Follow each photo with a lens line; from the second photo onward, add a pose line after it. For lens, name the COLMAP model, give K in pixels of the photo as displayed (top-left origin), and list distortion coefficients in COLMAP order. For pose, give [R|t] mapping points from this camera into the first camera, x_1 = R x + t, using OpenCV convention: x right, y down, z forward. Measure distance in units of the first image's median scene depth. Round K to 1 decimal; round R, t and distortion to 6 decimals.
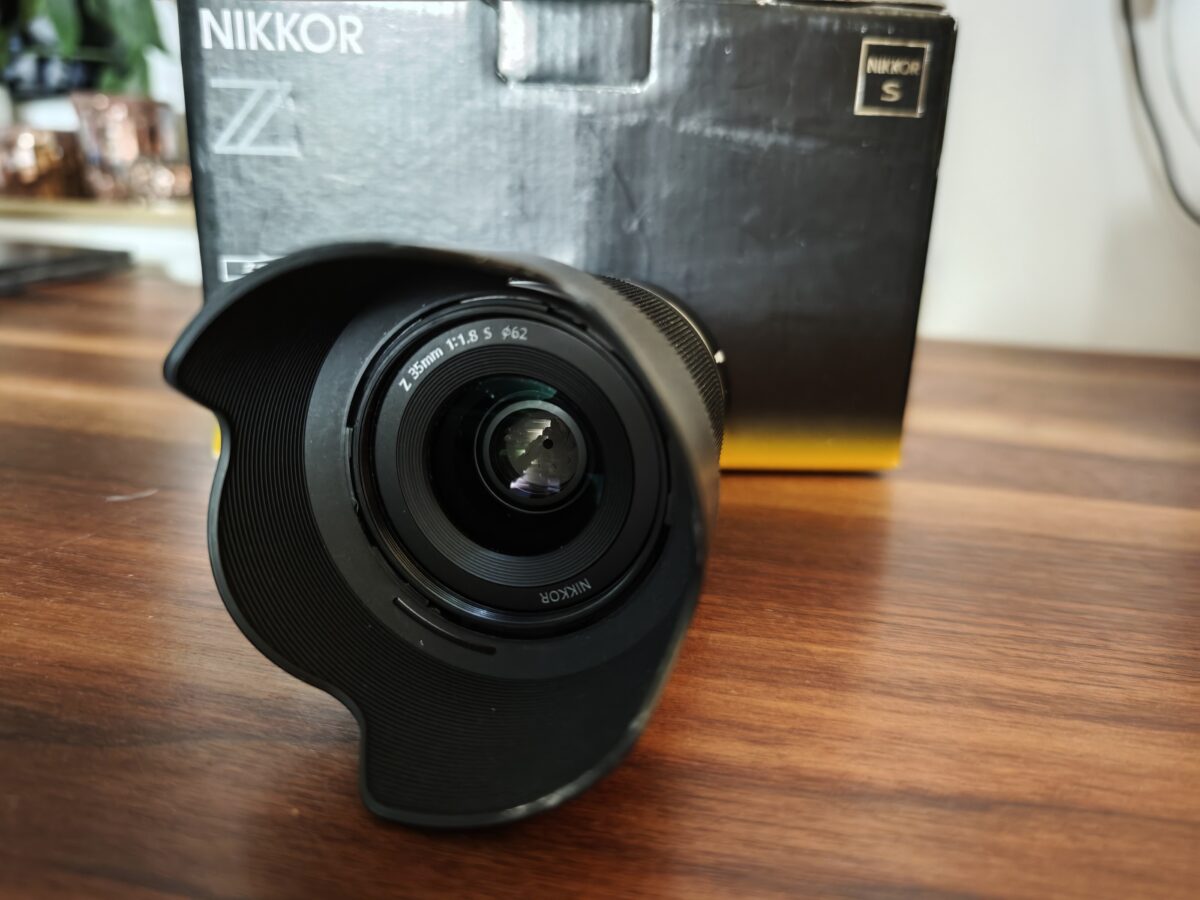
lens RADIAL K [[851.1, 0, 603.9], [0, 851.1, 433.2], [0, 0, 1]] dist [-0.041327, 0.006352]
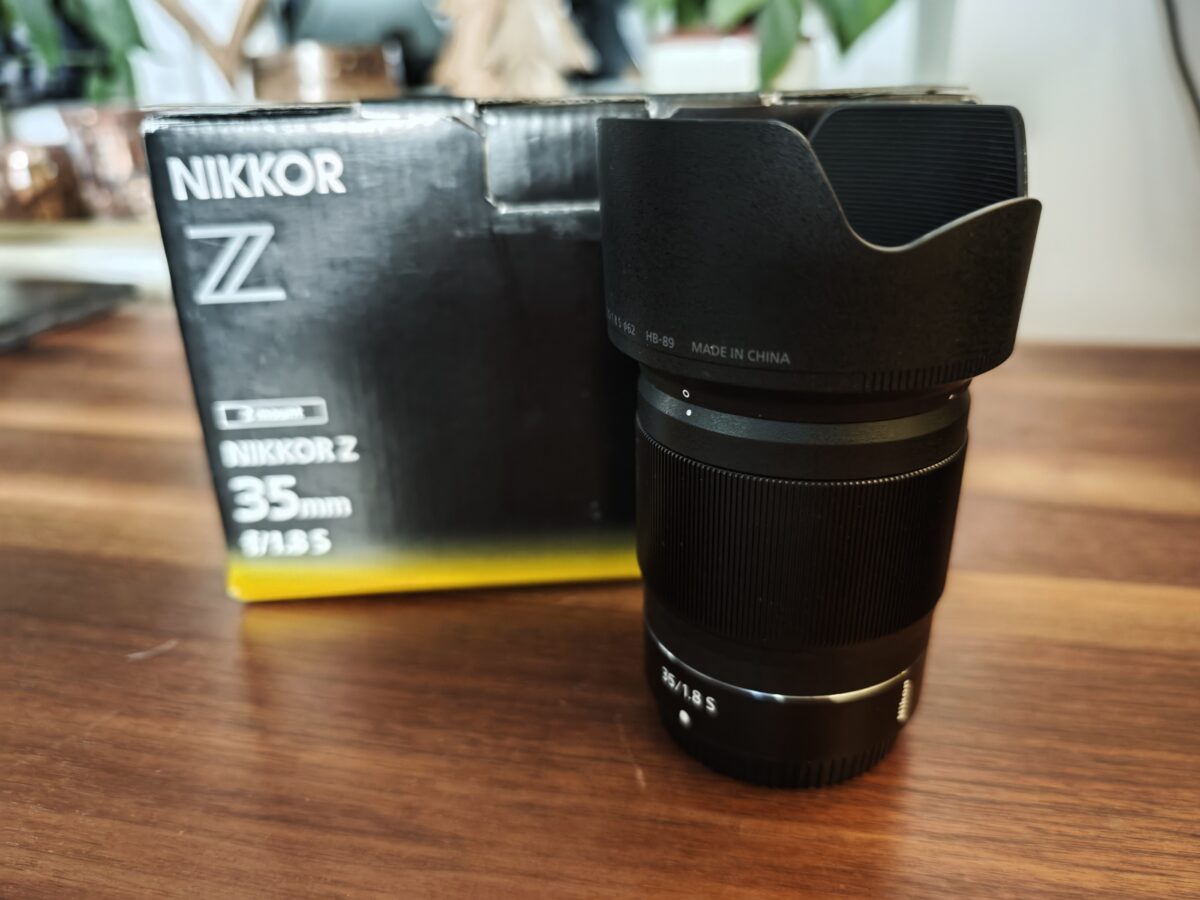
lens RADIAL K [[857.9, 0, 600.0], [0, 857.9, 450.0], [0, 0, 1]] dist [-0.040920, 0.003579]
pose [[0.997869, -0.056033, -0.033431, 0.018507], [0.058494, 0.995245, 0.077878, -0.280450], [0.028909, -0.079668, 0.996402, 0.046147]]
